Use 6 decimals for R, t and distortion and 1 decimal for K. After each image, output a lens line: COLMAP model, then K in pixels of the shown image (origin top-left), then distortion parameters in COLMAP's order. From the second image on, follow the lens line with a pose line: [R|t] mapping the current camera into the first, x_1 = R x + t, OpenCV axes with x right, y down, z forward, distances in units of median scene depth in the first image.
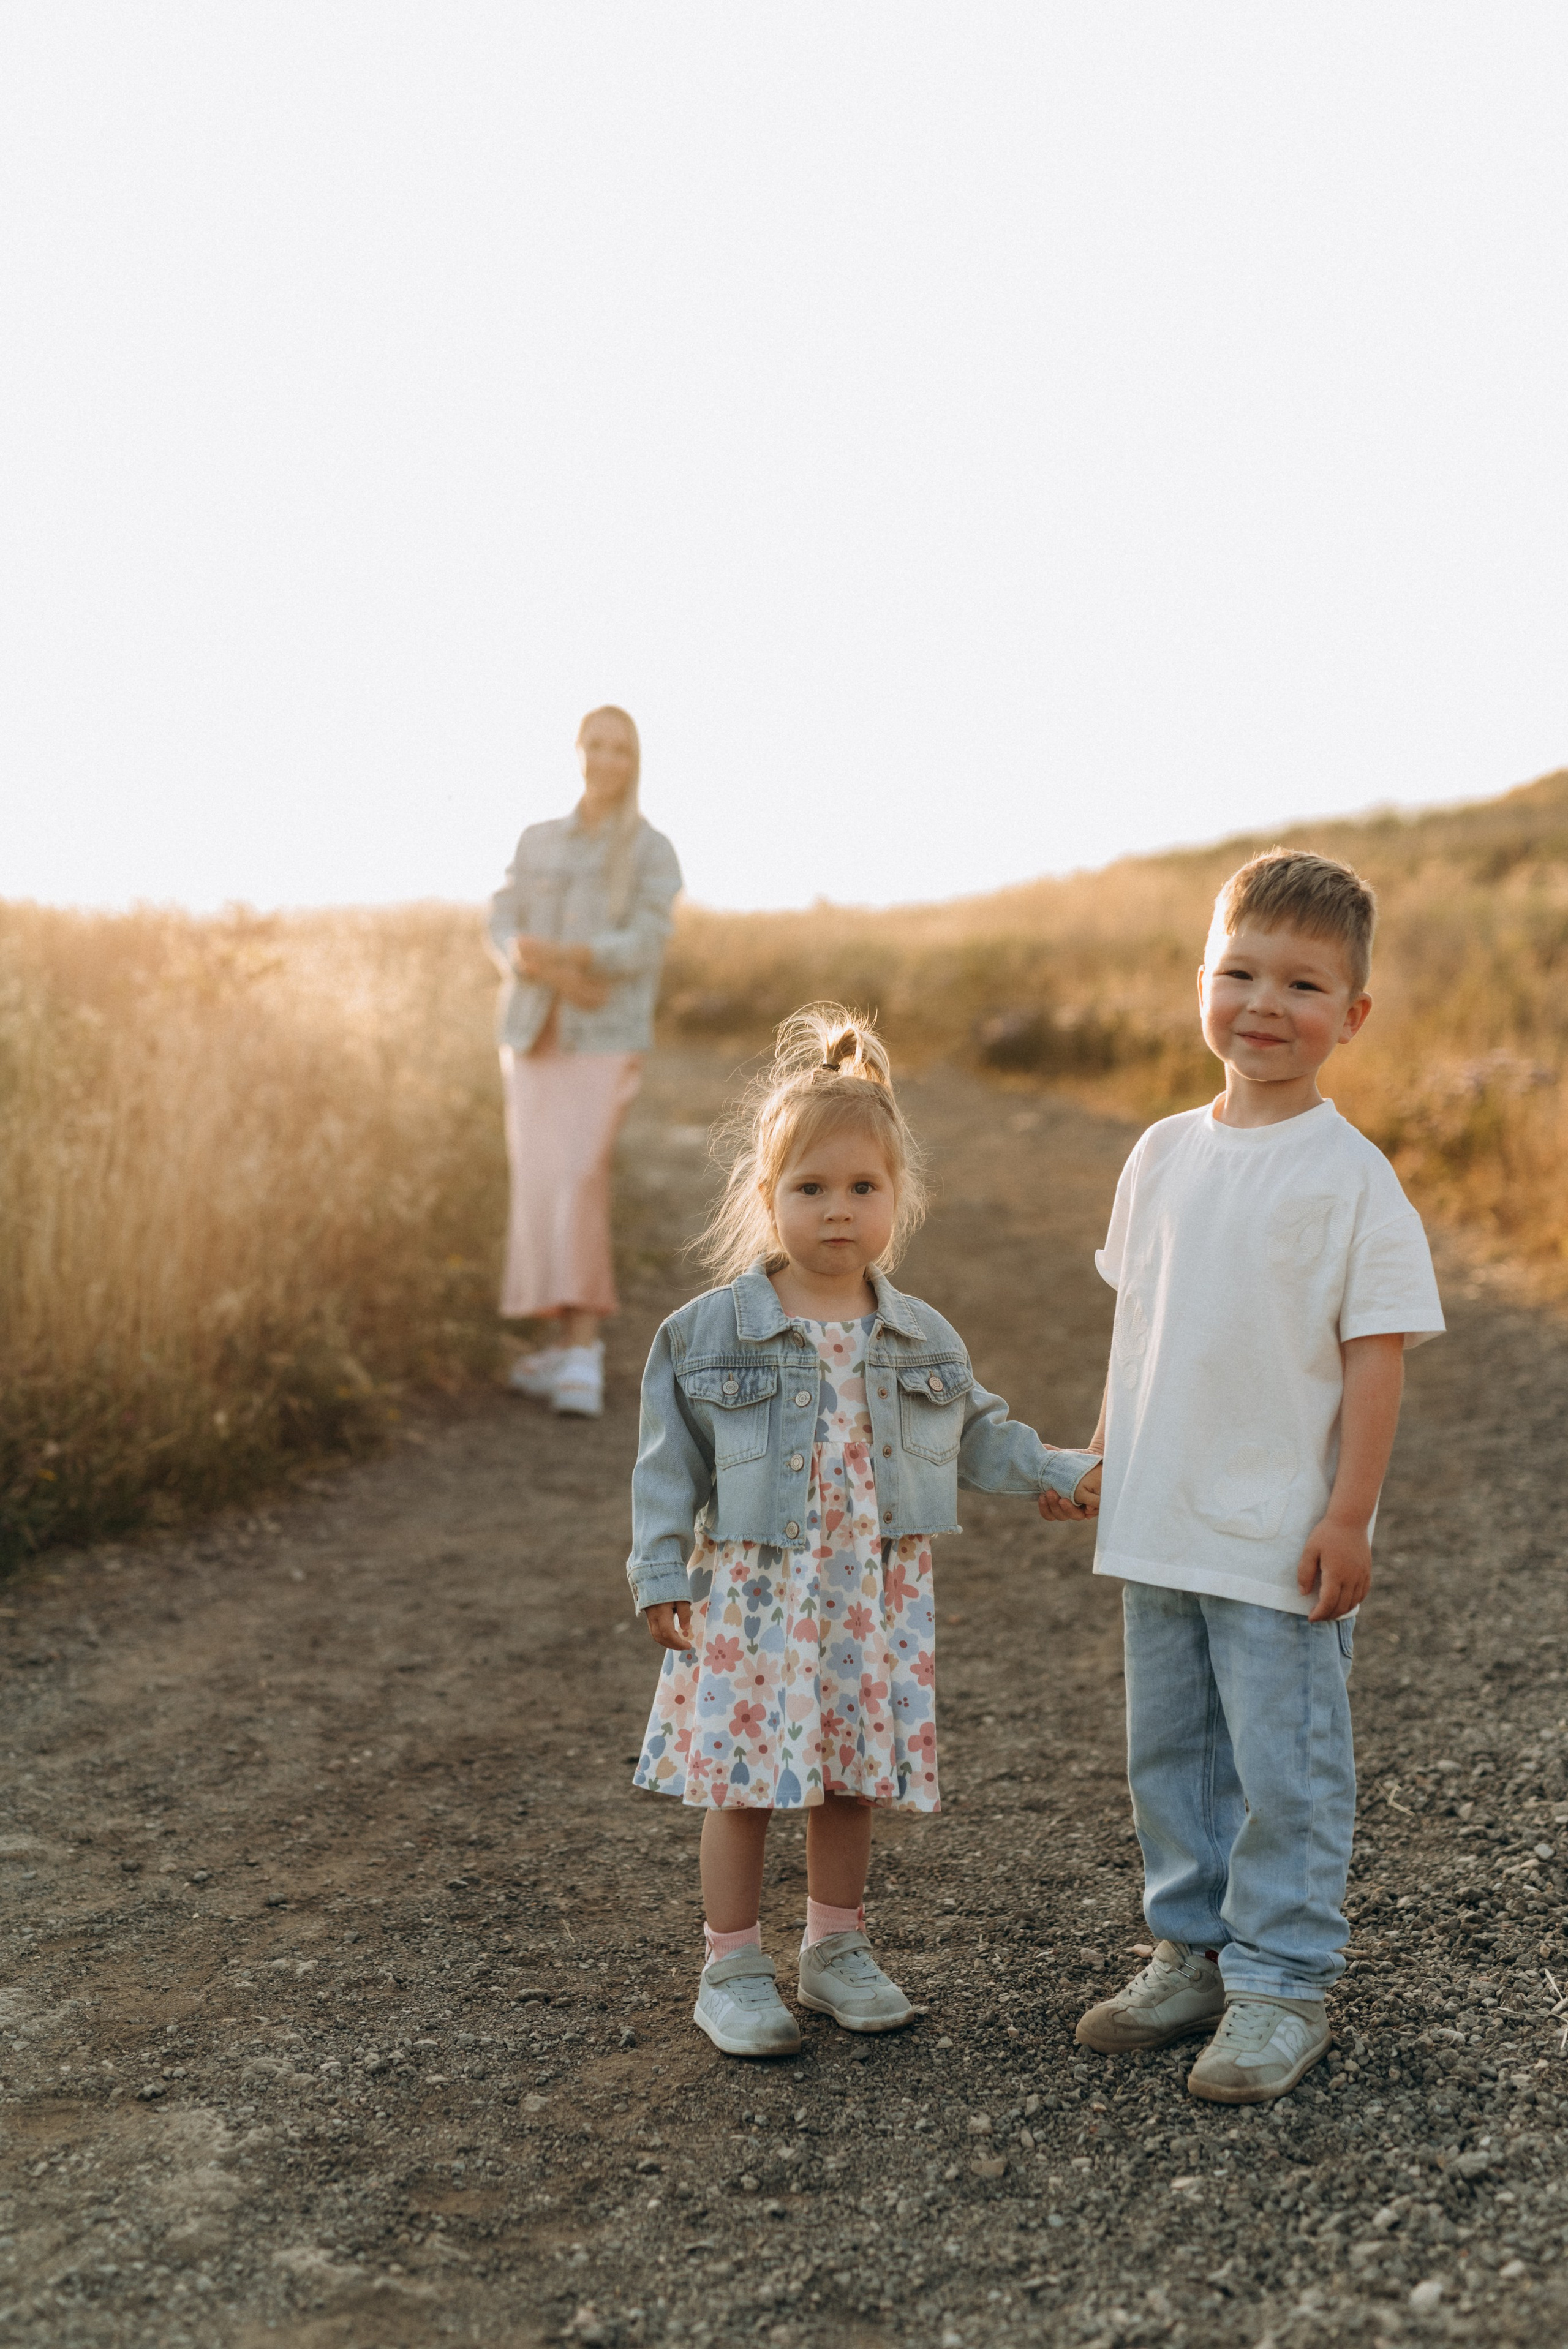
lens RADIAL K [[3480.5, 0, 784.0], [0, 3480.5, 1174.5], [0, 0, 1]] dist [0.177024, 0.052373]
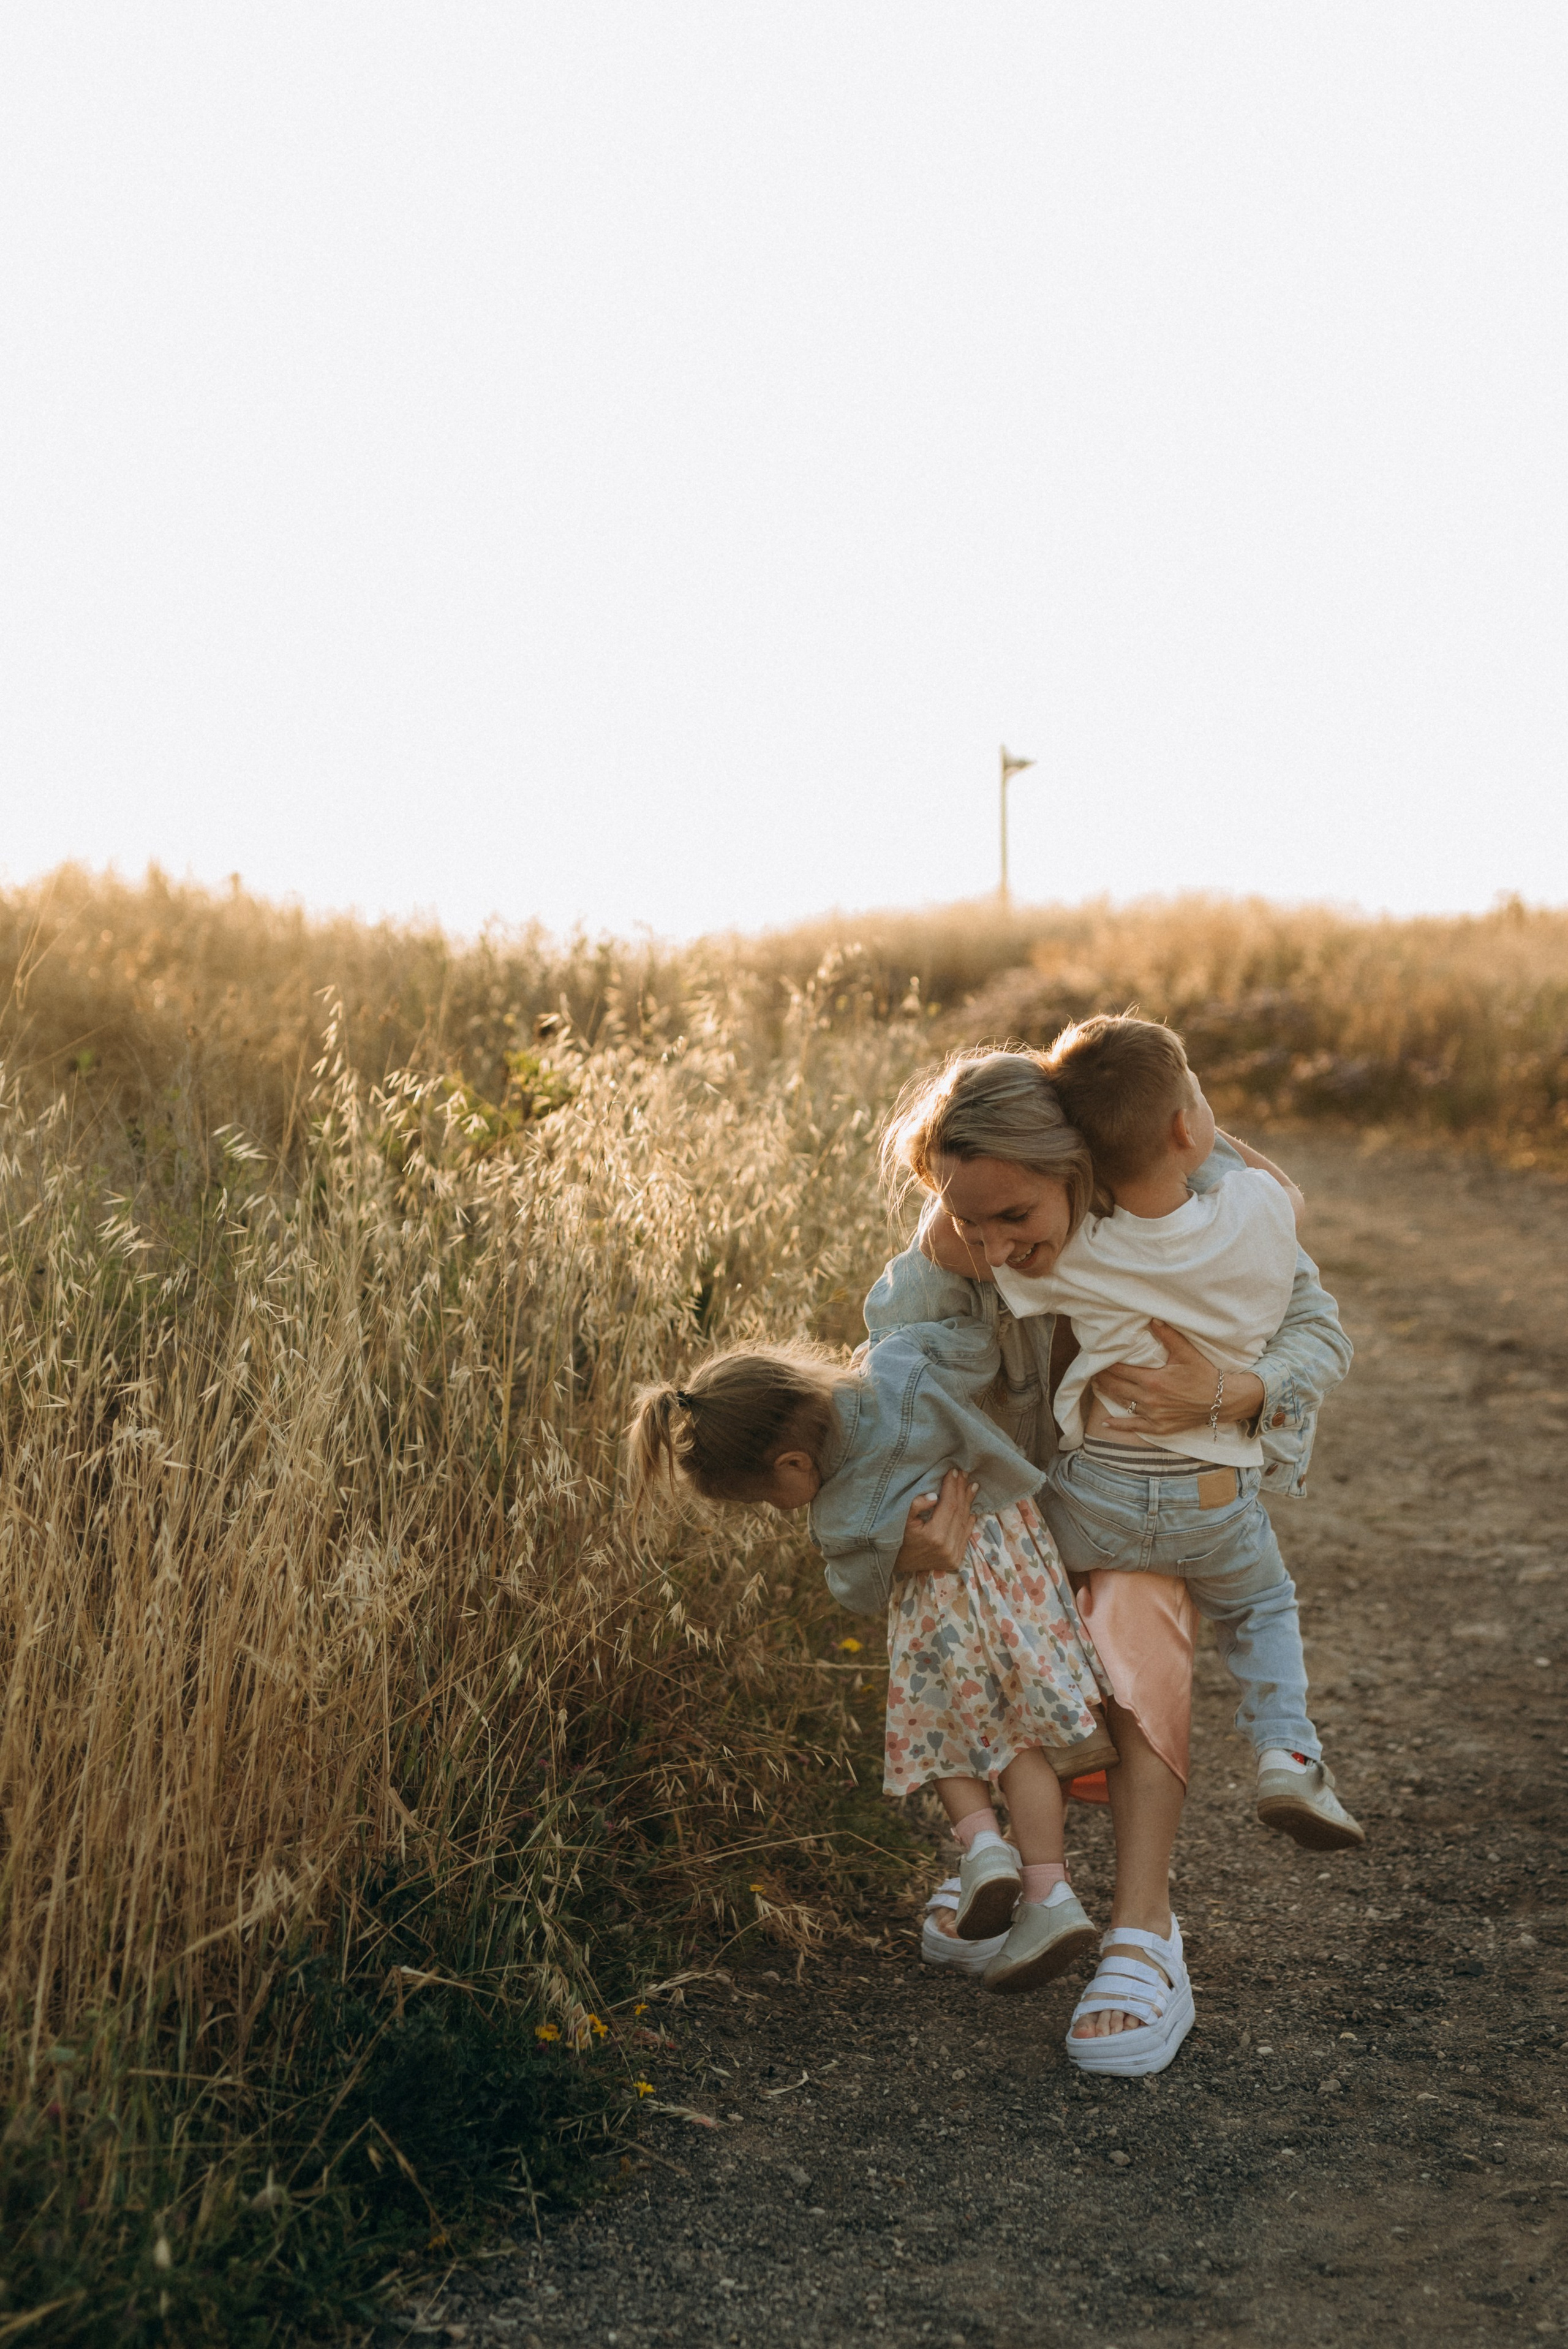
lens RADIAL K [[4403.3, 0, 784.0], [0, 4403.3, 1174.5], [0, 0, 1]] dist [0.024739, 0.085078]
pose [[0.988679, 0.010243, -0.149694, -0.004175], [-0.012287, 0.999843, -0.012739, -0.083206], [0.149540, 0.014434, 0.988650, 0.647205]]
